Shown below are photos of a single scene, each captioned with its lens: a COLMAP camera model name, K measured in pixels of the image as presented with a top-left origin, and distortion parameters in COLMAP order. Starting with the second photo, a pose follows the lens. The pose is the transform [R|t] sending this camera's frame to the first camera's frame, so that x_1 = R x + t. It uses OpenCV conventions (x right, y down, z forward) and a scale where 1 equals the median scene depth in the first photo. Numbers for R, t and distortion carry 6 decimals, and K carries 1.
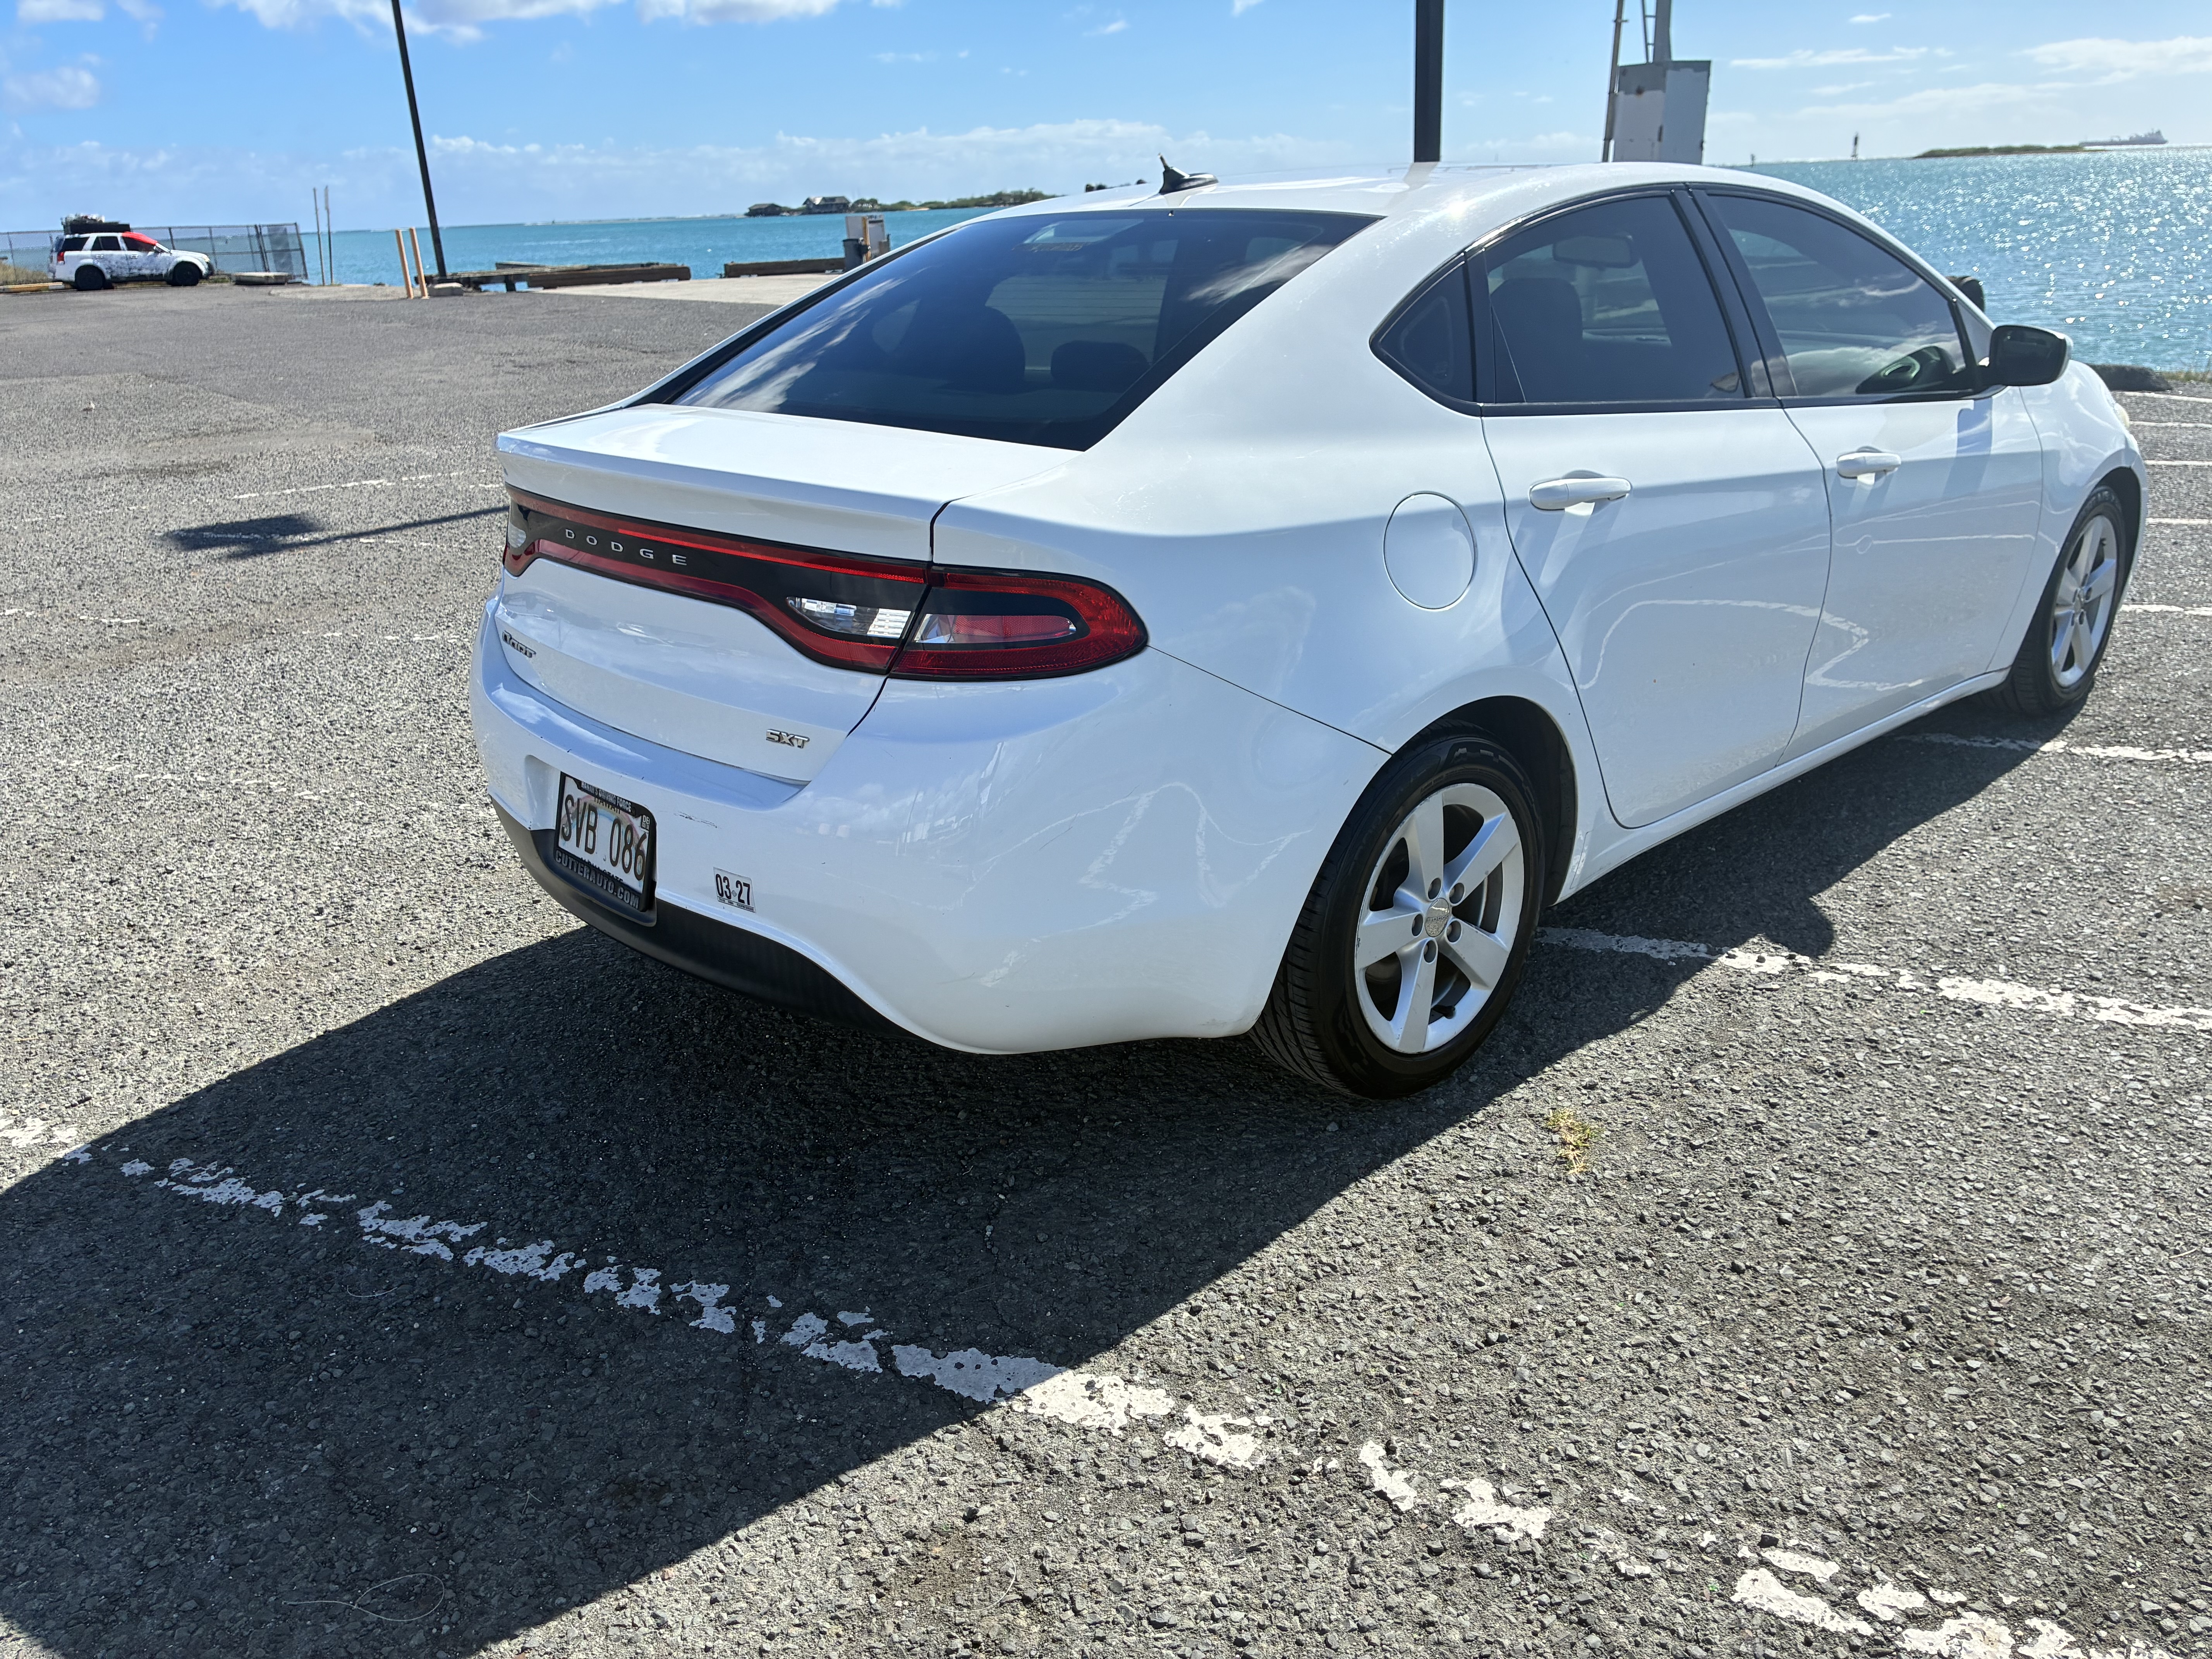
lens RADIAL K [[1682.6, 0, 1106.0], [0, 1682.6, 829.5], [0, 0, 1]] dist [0.034436, -0.064101]
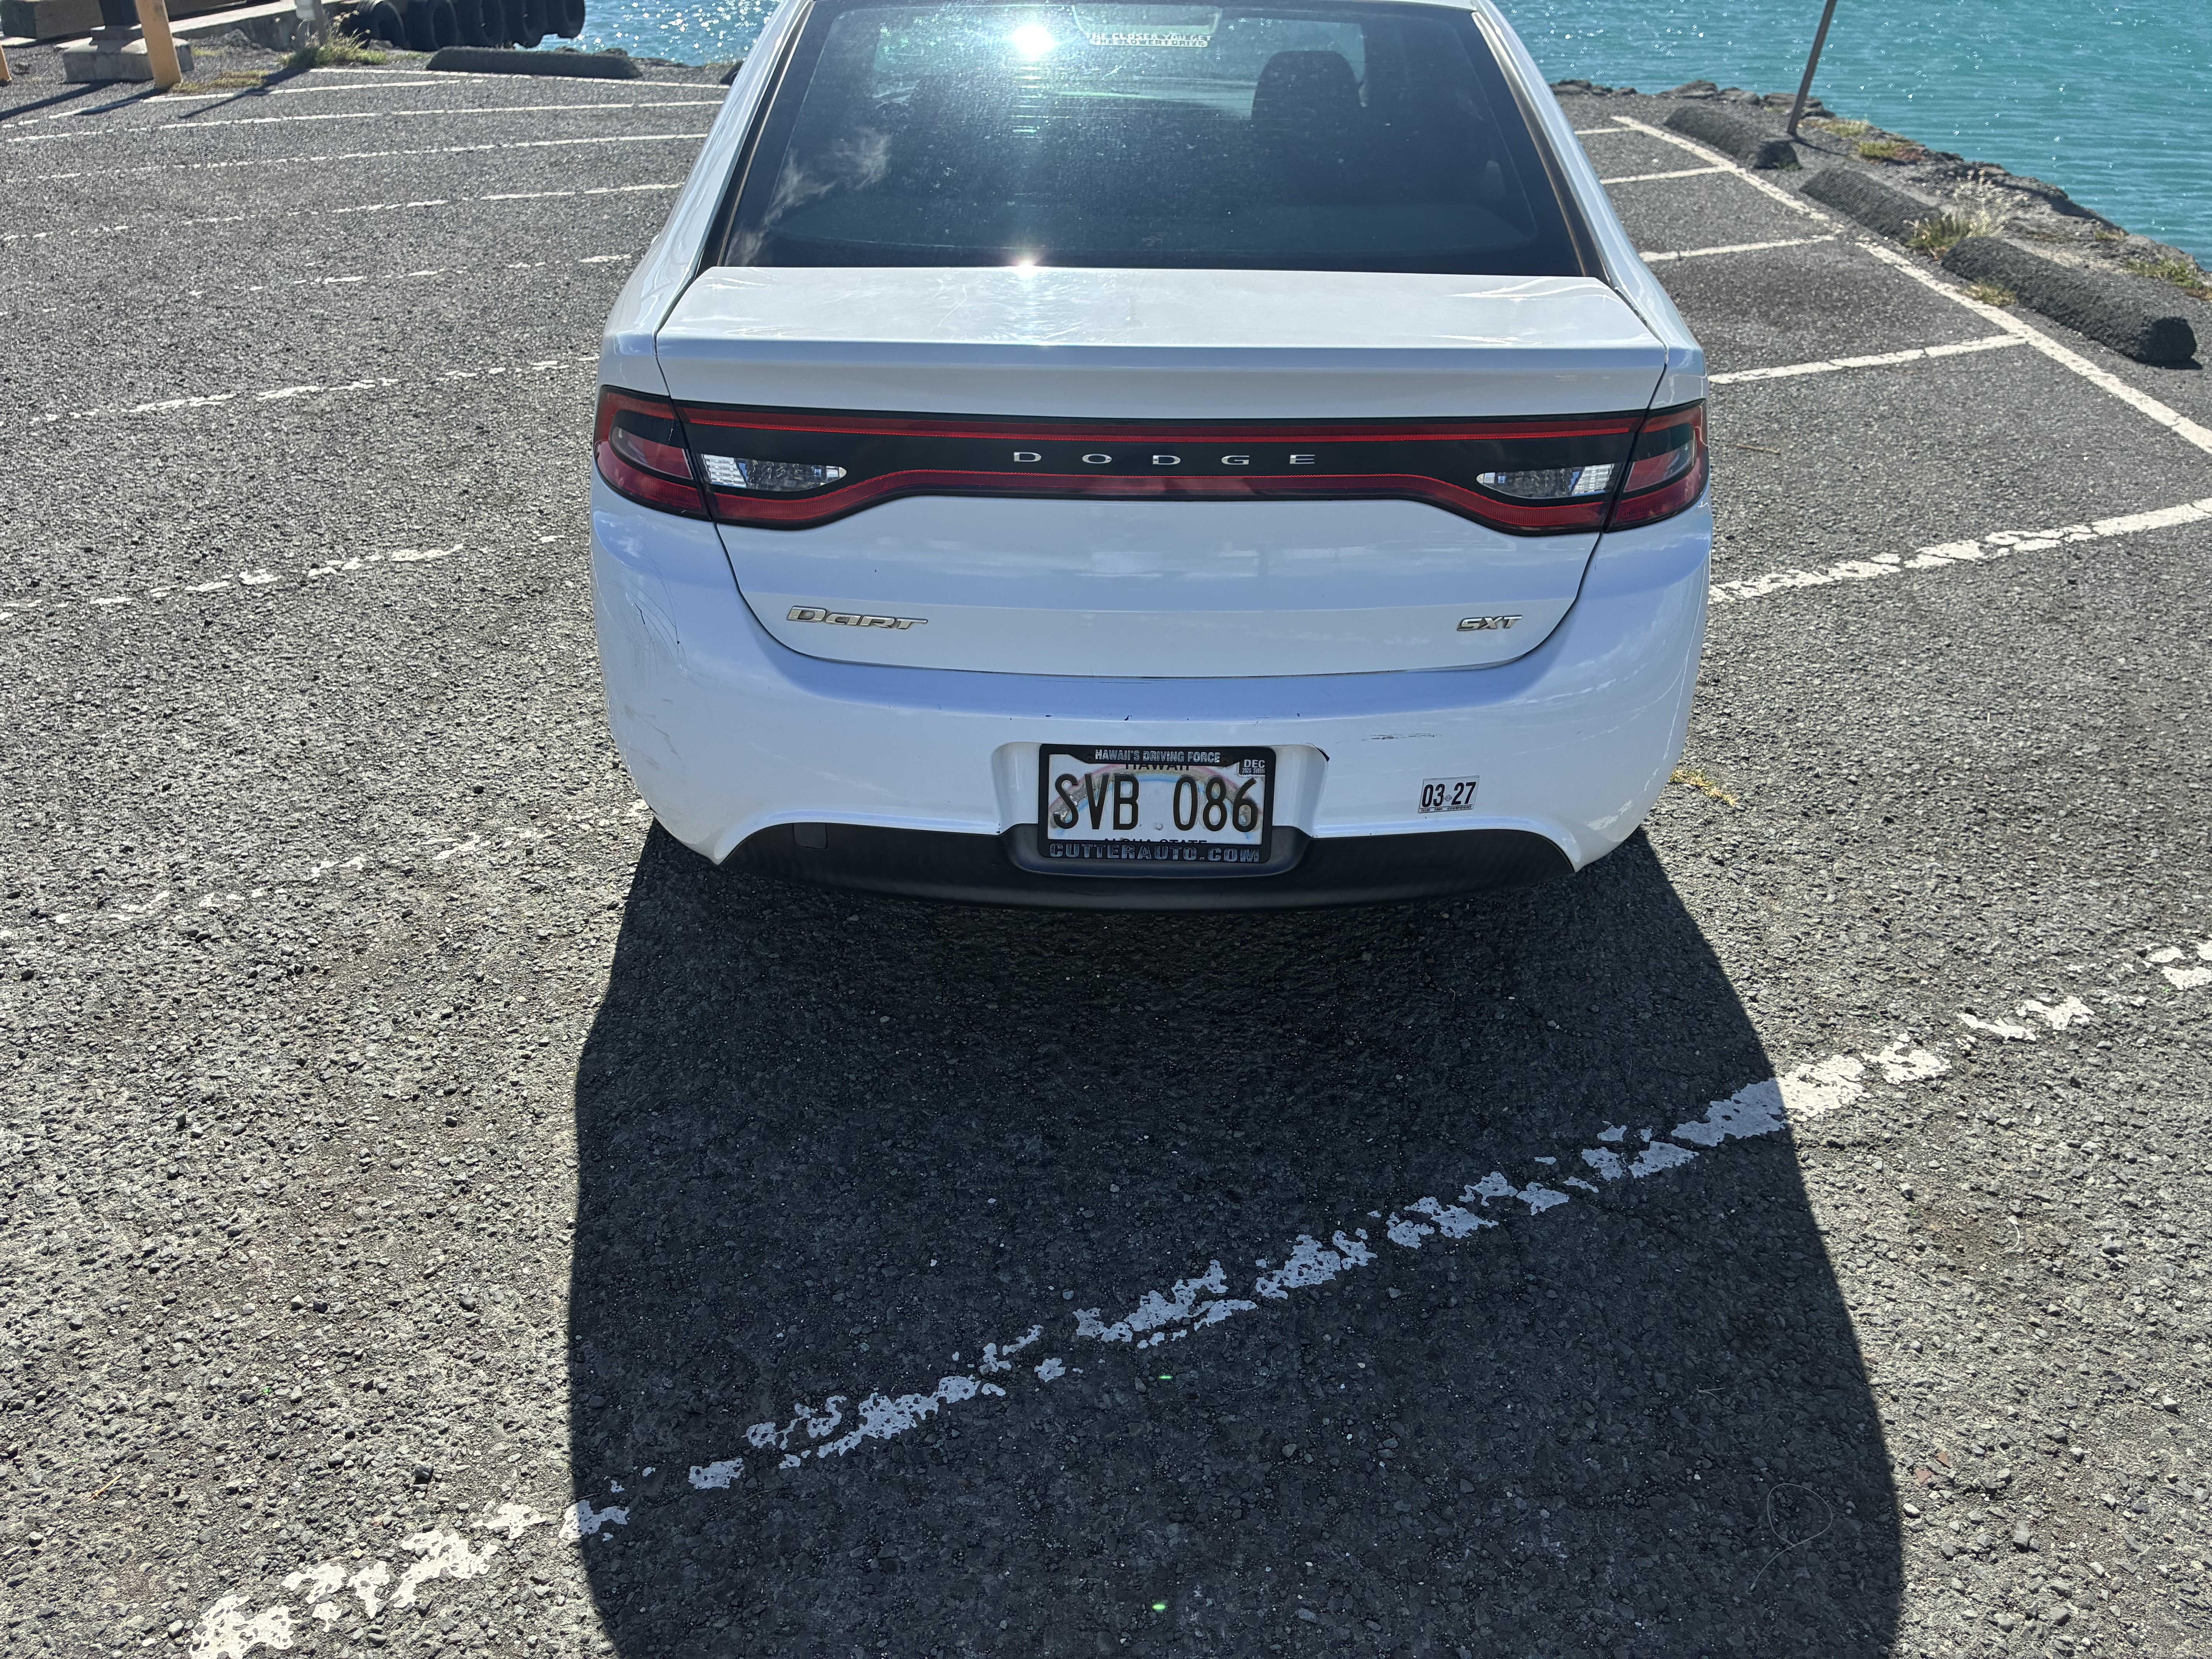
lens RADIAL K [[1692.7, 0, 1106.0], [0, 1692.7, 829.5], [0, 0, 1]] dist [-0.000721, 0.009436]
pose [[0.673898, -0.333635, 0.659203, -0.870773], [0.220579, 0.942395, 0.251467, -0.201108], [-0.705128, -0.024057, 0.708672, 0.407398]]
